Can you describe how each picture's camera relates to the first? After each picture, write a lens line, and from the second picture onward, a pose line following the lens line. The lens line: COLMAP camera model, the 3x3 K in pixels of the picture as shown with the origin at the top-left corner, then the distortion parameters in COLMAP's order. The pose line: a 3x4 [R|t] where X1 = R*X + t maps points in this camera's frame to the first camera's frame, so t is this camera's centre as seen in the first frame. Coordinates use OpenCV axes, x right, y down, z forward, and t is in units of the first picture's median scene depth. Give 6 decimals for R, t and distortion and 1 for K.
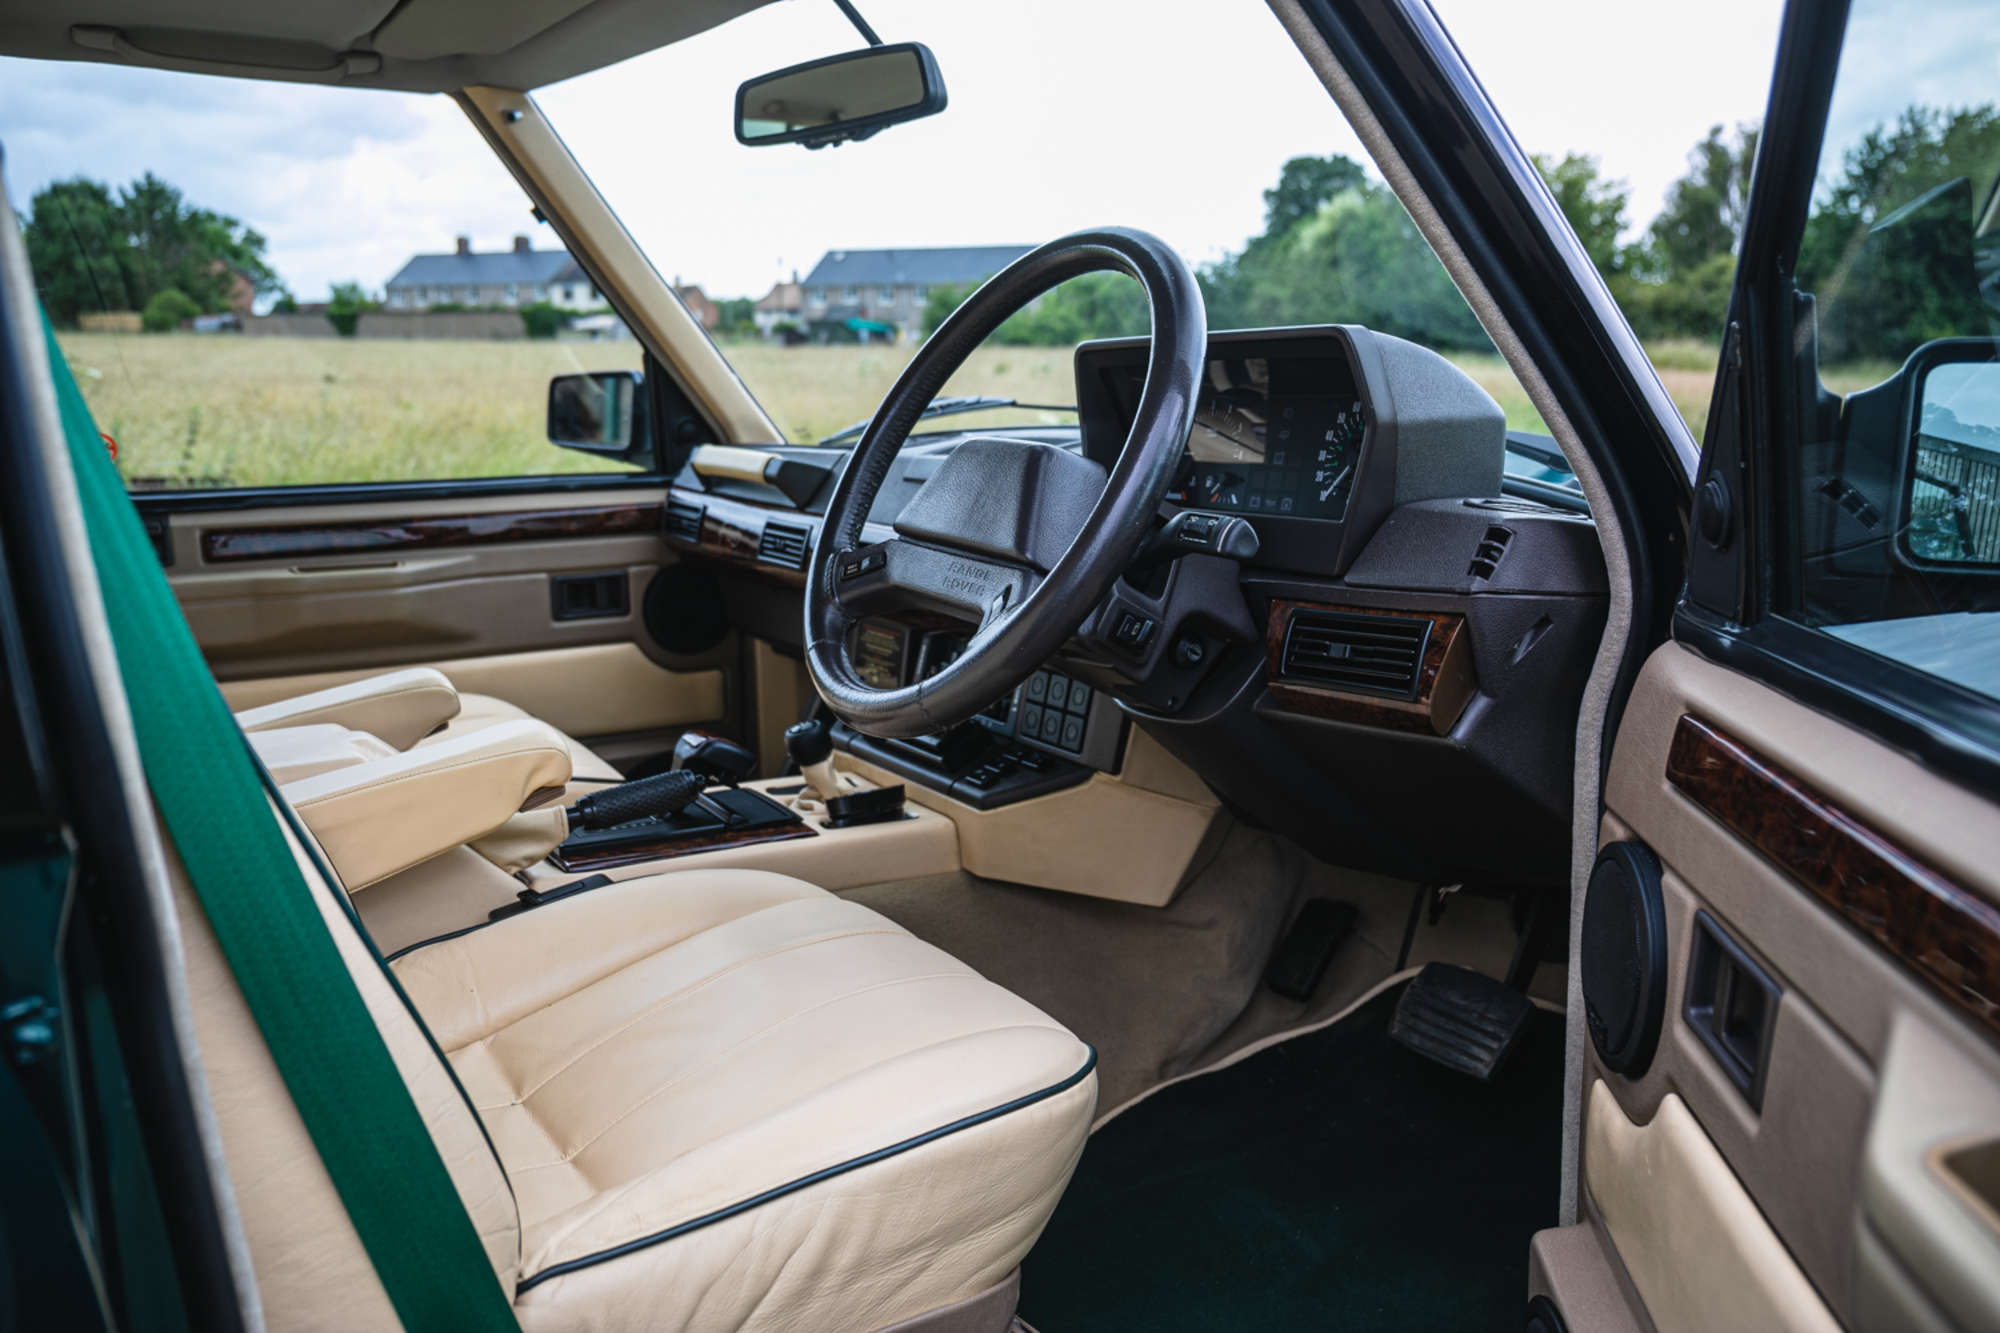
lens RADIAL K [[1581.6, 0, 1001.4], [0, 1581.6, 657.6], [0, 0, 1]] dist [-0.054823, -0.003099]
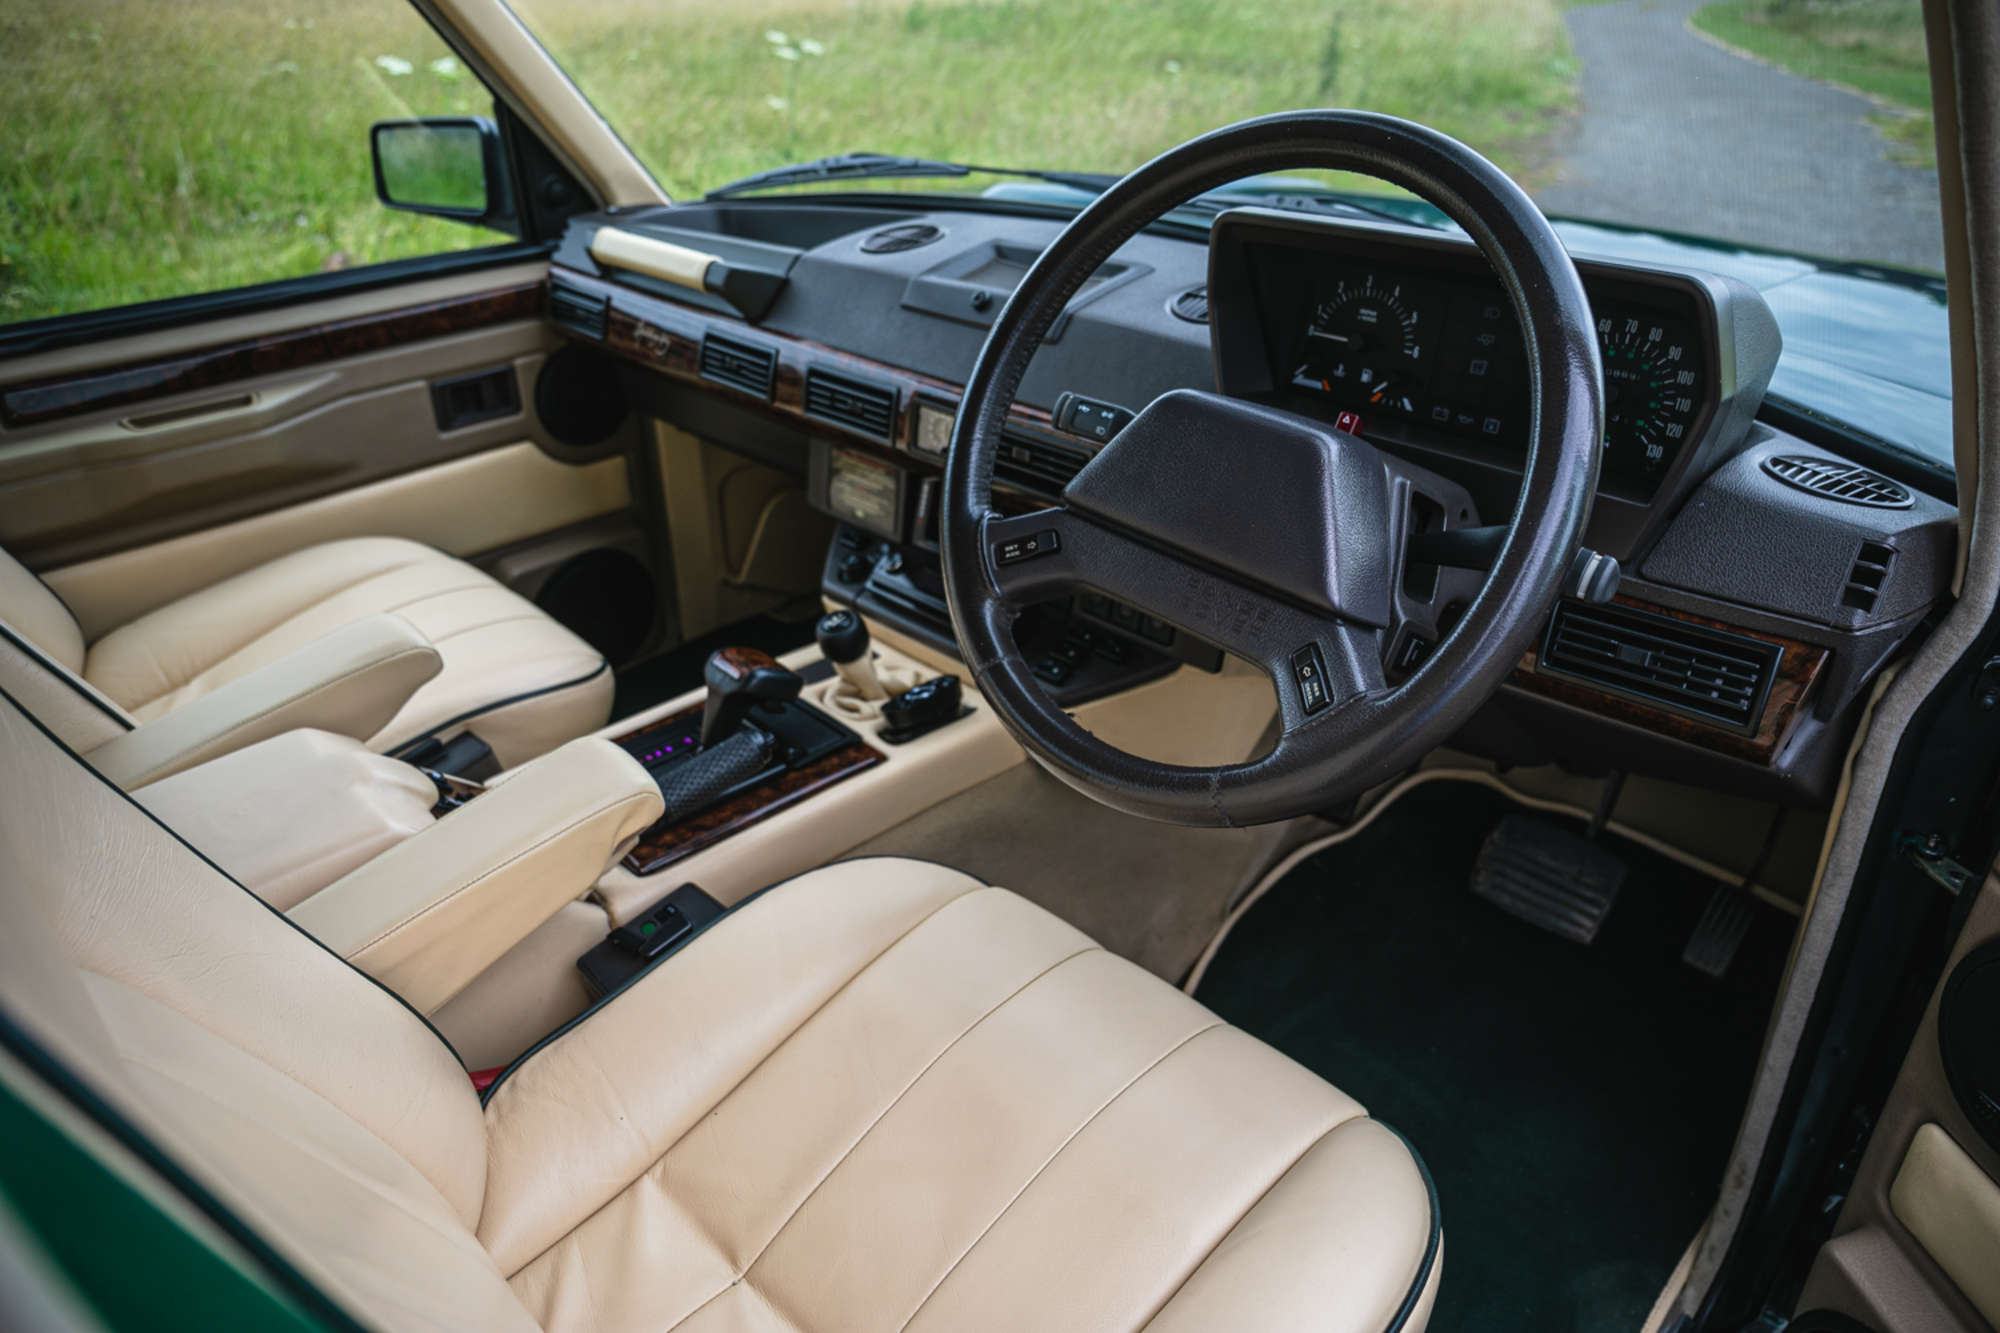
lens RADIAL K [[1336.9, 0, 988.9], [0, 1336.9, 628.3], [0, 0, 1]] dist [-0.062377, 0.014072]
pose [[0.974533, -0.103419, 0.198975, -0.163391], [0.039604, 0.952733, 0.301218, -0.148630], [-0.220721, -0.285666, 0.932565, 0.237777]]
